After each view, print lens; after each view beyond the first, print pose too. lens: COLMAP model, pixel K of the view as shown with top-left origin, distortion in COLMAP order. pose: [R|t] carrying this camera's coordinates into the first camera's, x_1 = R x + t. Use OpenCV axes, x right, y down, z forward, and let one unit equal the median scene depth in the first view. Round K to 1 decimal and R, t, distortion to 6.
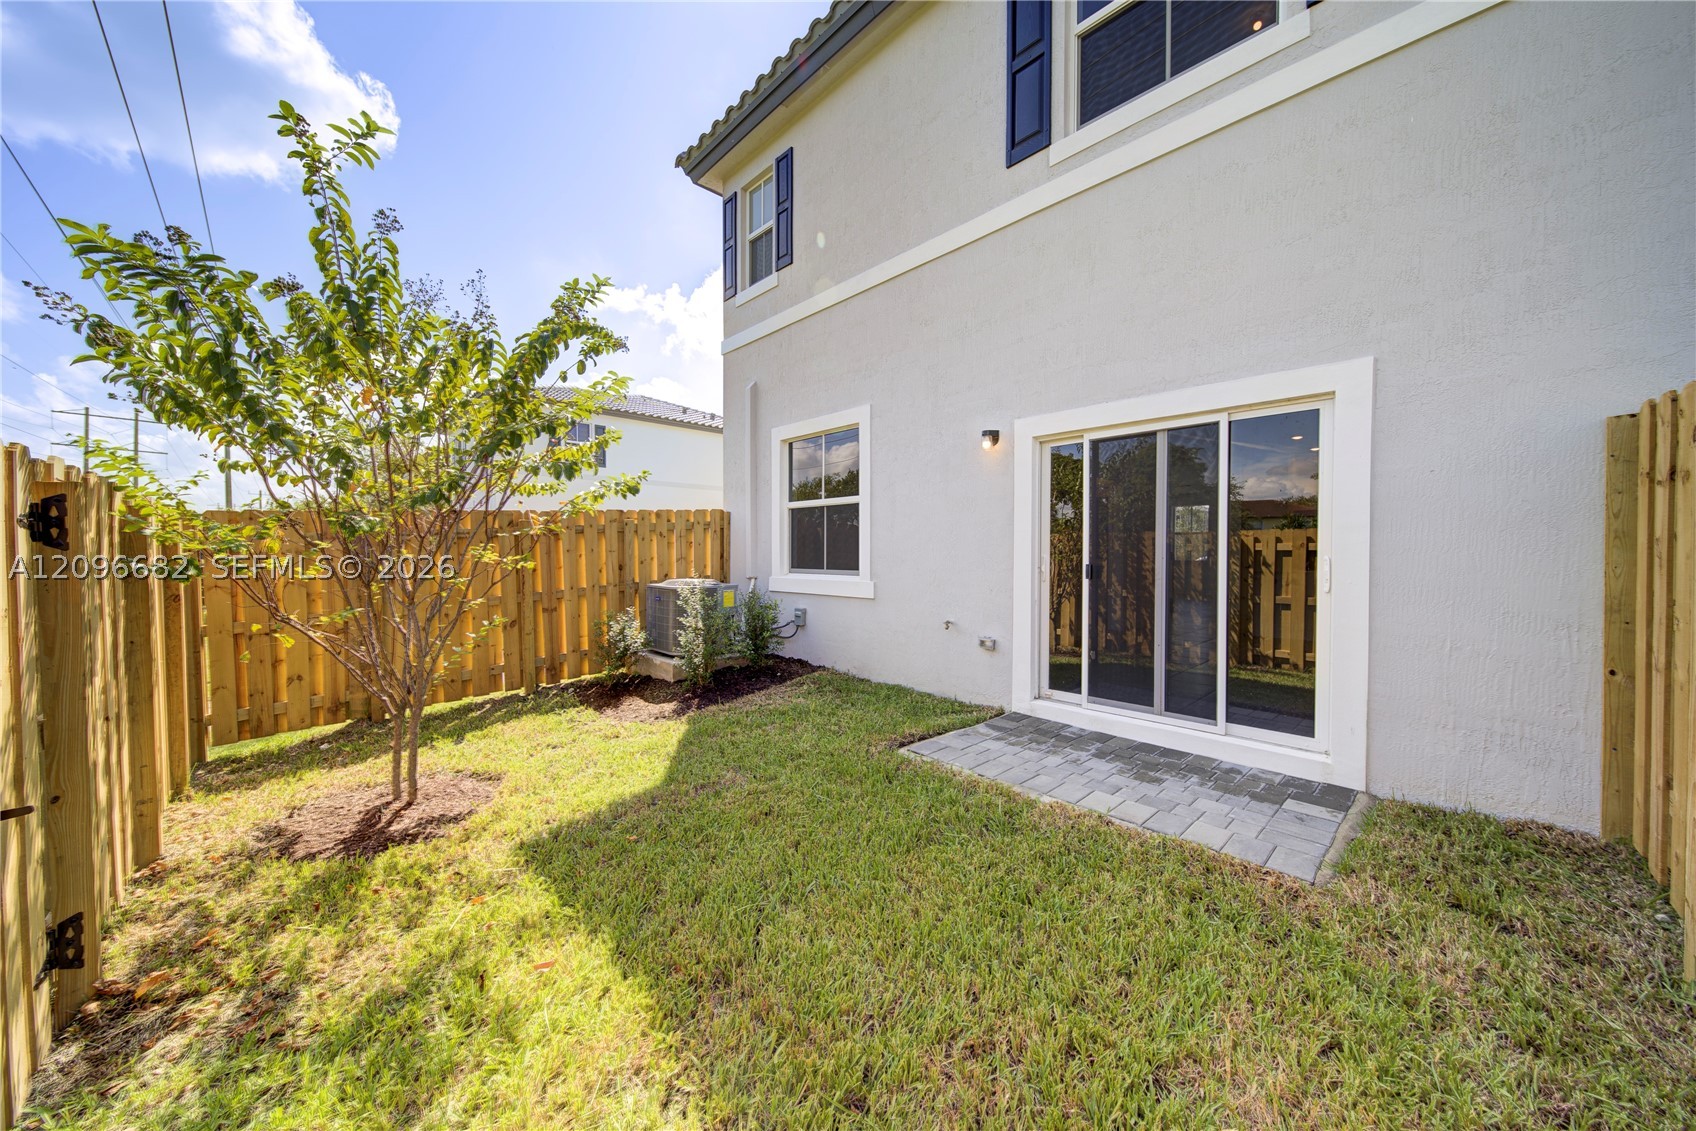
lens RADIAL K [[609.3, 0, 848.0], [0, 609.3, 565.5], [0, 0, 1]] dist [0.018393, -0.000074]
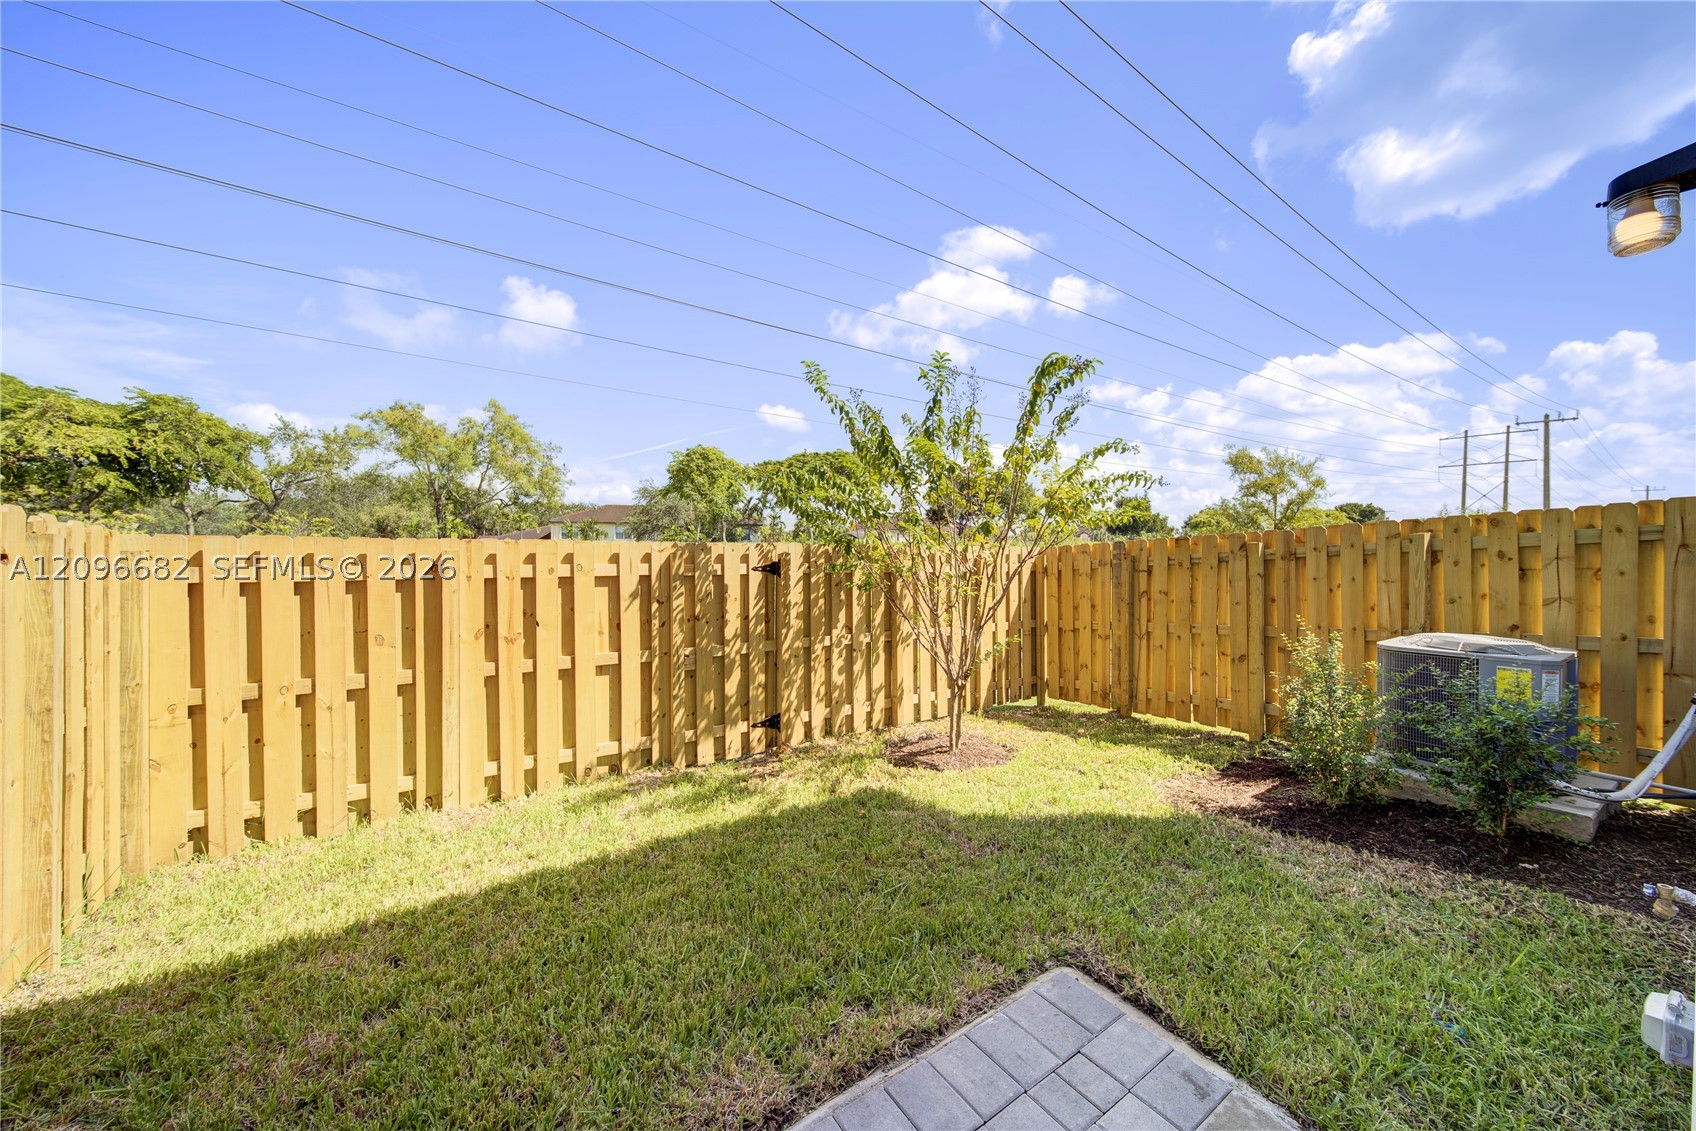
lens RADIAL K [[605.7, 0, 847.7], [0, 605.7, 558.4], [0, 0, 1]] dist [0.001007, -0.000345]
pose [[-0.144626, 0.005730, -0.989470, 0.520599], [-0.024612, 0.999653, 0.009386, -0.056606], [0.989180, 0.025710, -0.144435, 0.666637]]
